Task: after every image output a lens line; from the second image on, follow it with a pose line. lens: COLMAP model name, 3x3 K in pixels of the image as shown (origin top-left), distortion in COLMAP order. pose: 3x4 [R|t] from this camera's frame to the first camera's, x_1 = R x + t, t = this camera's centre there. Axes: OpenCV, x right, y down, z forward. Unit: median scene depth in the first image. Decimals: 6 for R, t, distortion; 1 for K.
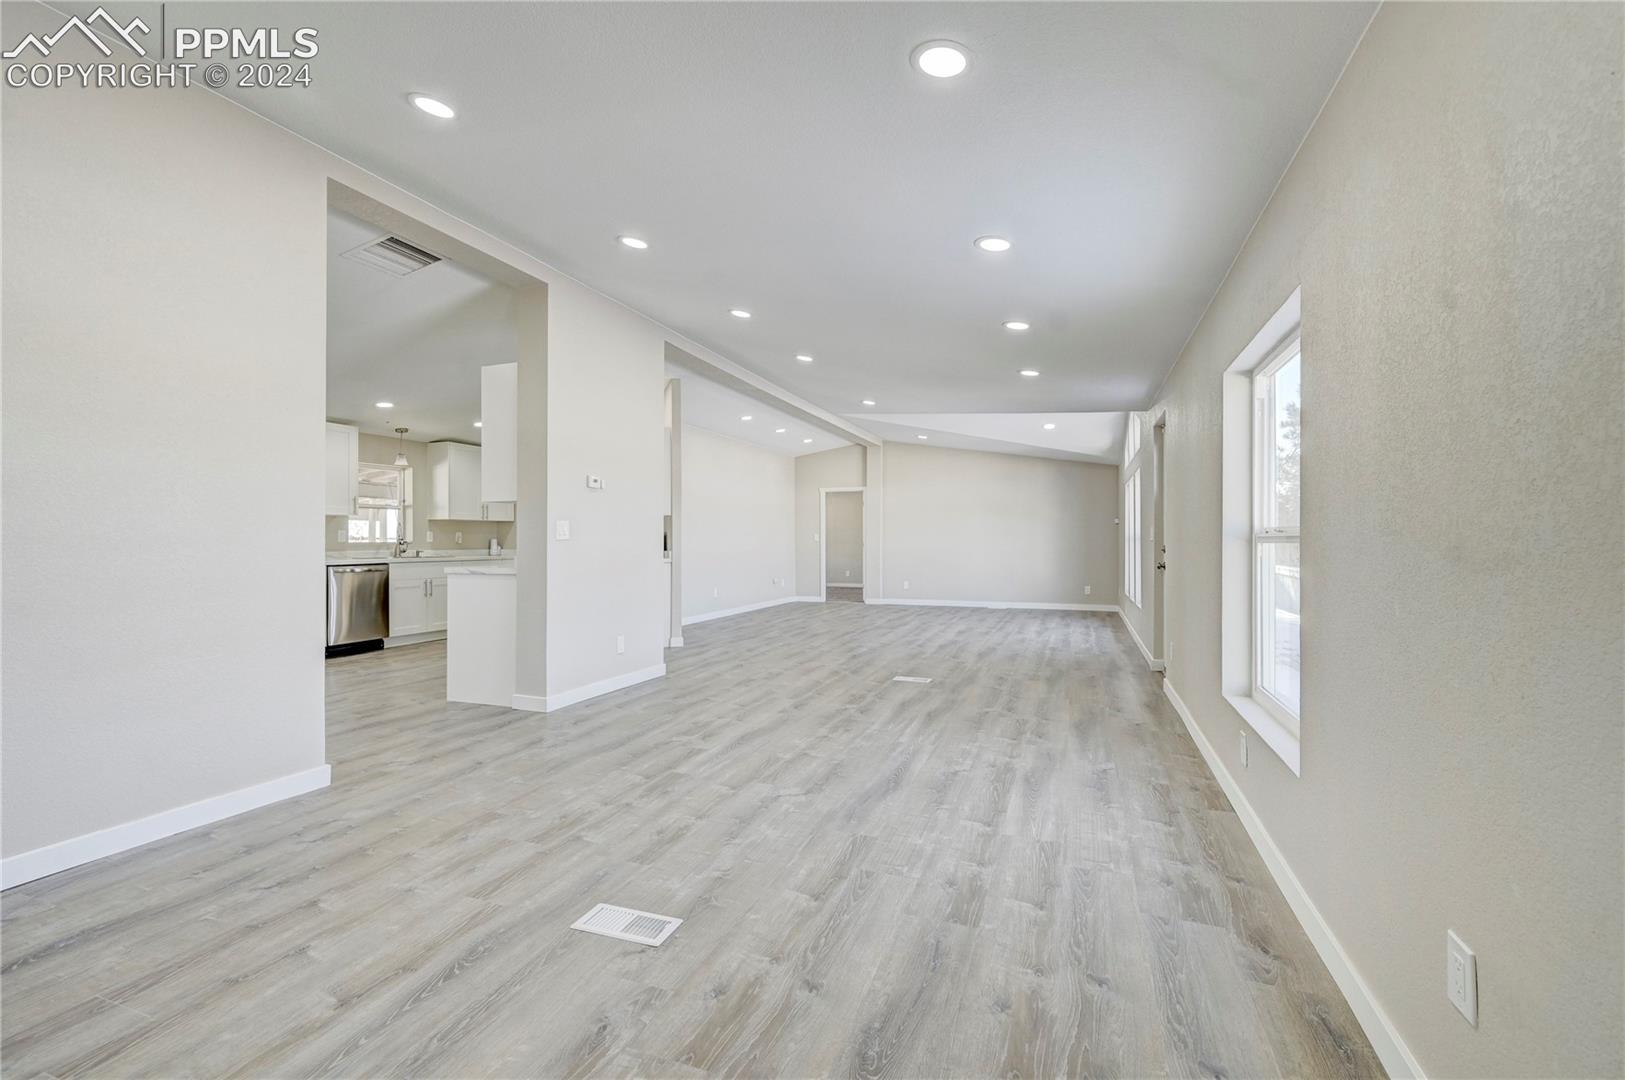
lens RADIAL K [[695.2, 0, 812.5], [0, 695.2, 540.0], [0, 0, 1]] dist [-0.000068, 0.000231]
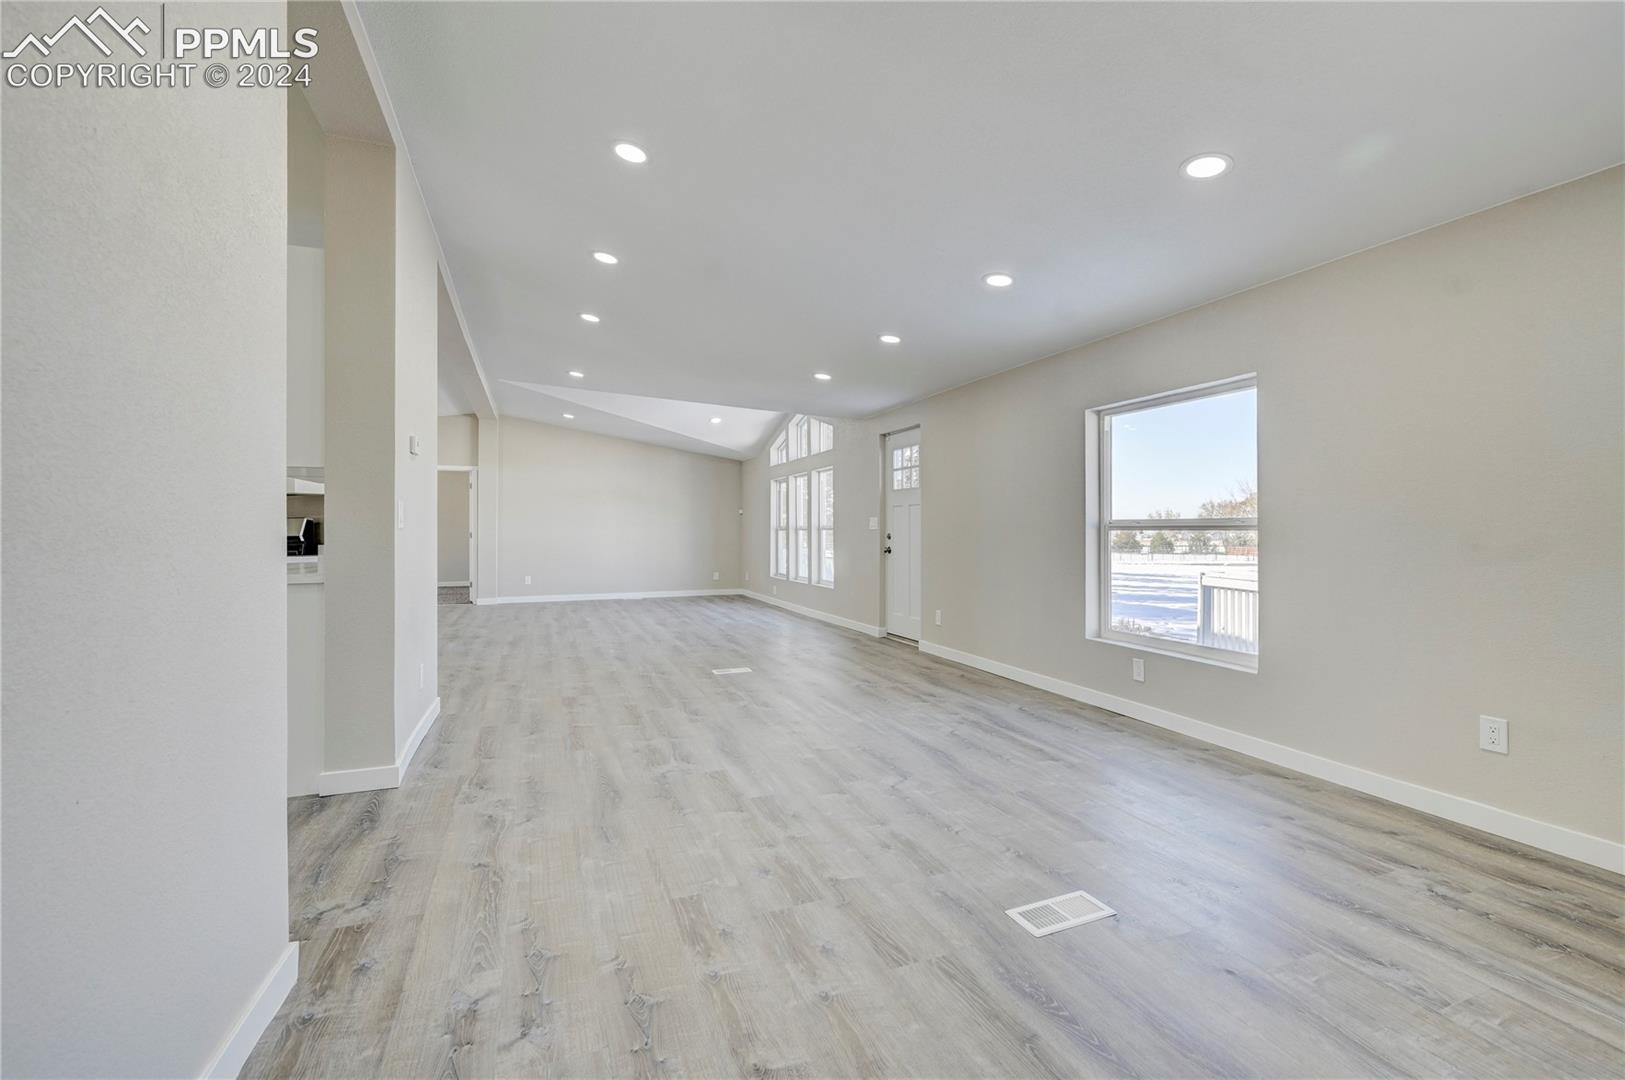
lens RADIAL K [[708.5, 0, 825.3], [0, 708.5, 526.5], [0, 0, 1]] dist [0.000940, 0.000154]
pose [[0.730558, 0.001808, 0.682848, -0.765497], [0.001217, 0.999991, -0.003951, 0.001254], [-0.682849, 0.003718, 0.730550, 0.307877]]
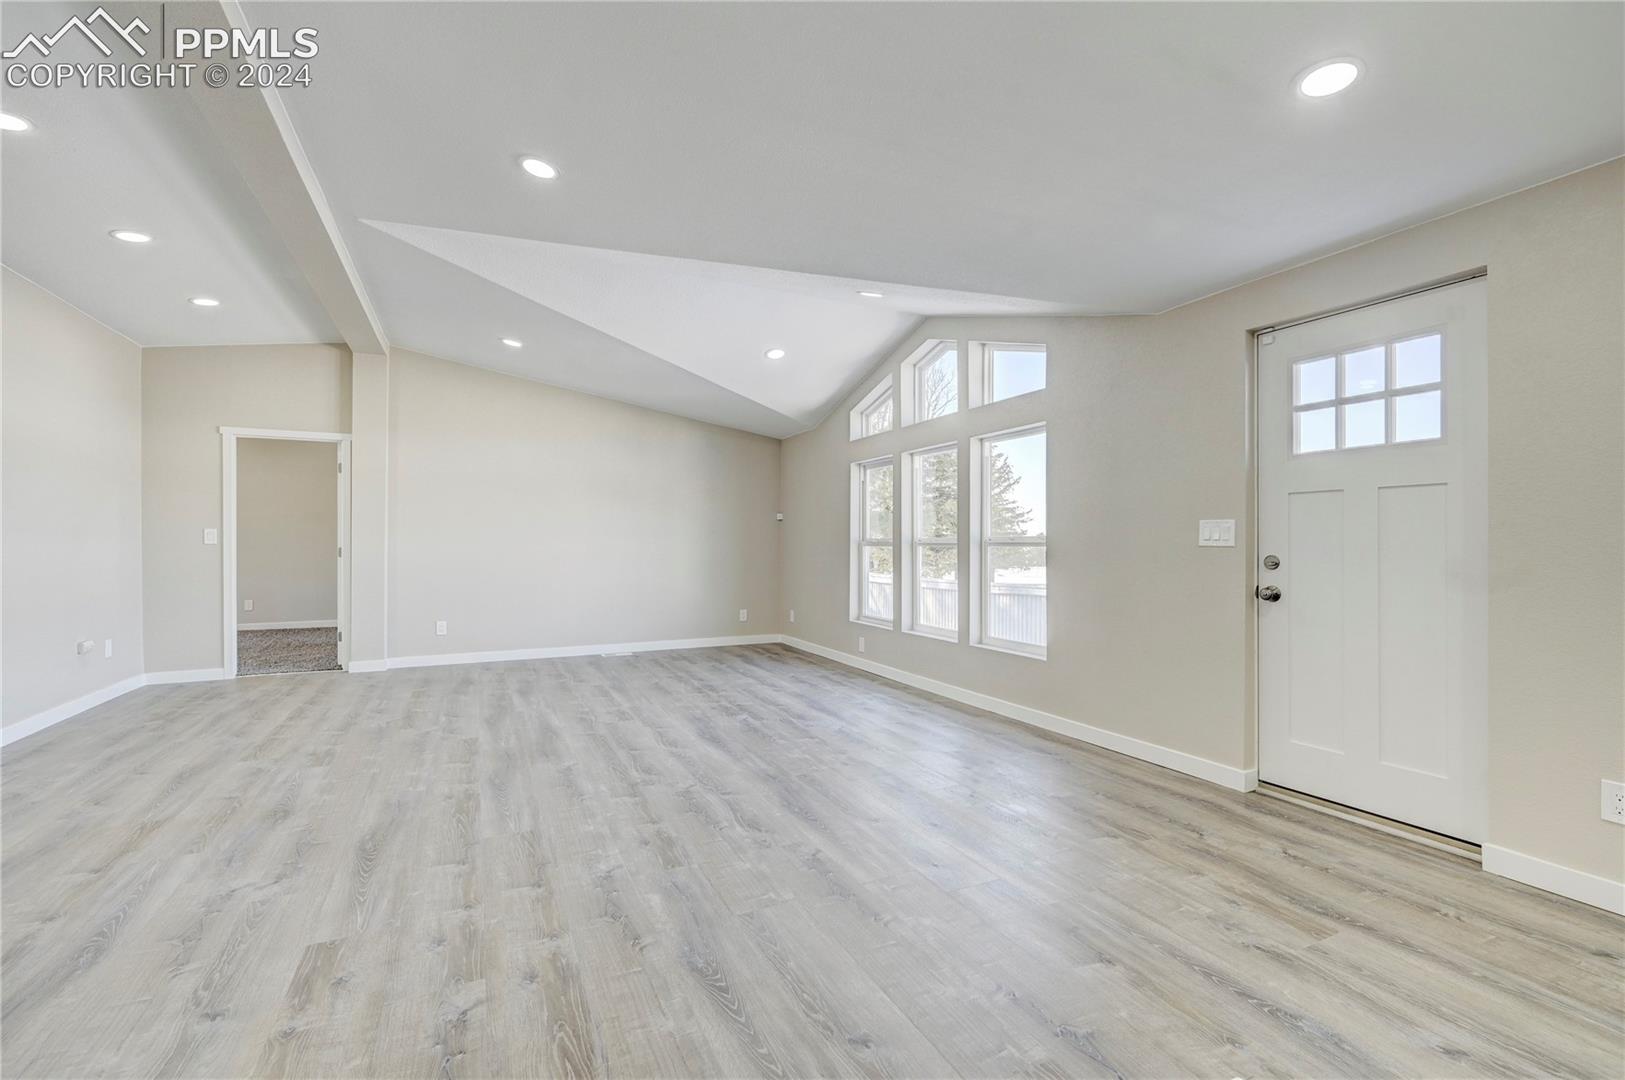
lens RADIAL K [[695.2, 0, 812.5], [0, 695.2, 540.0], [0, 0, 1]] dist [-0.000068, 0.000231]
pose [[0.680898, 0.003942, 0.732367, -0.226216], [-0.001951, 0.999992, -0.003568, -0.002351], [-0.732375, 0.001000, 0.680901, 1.619458]]
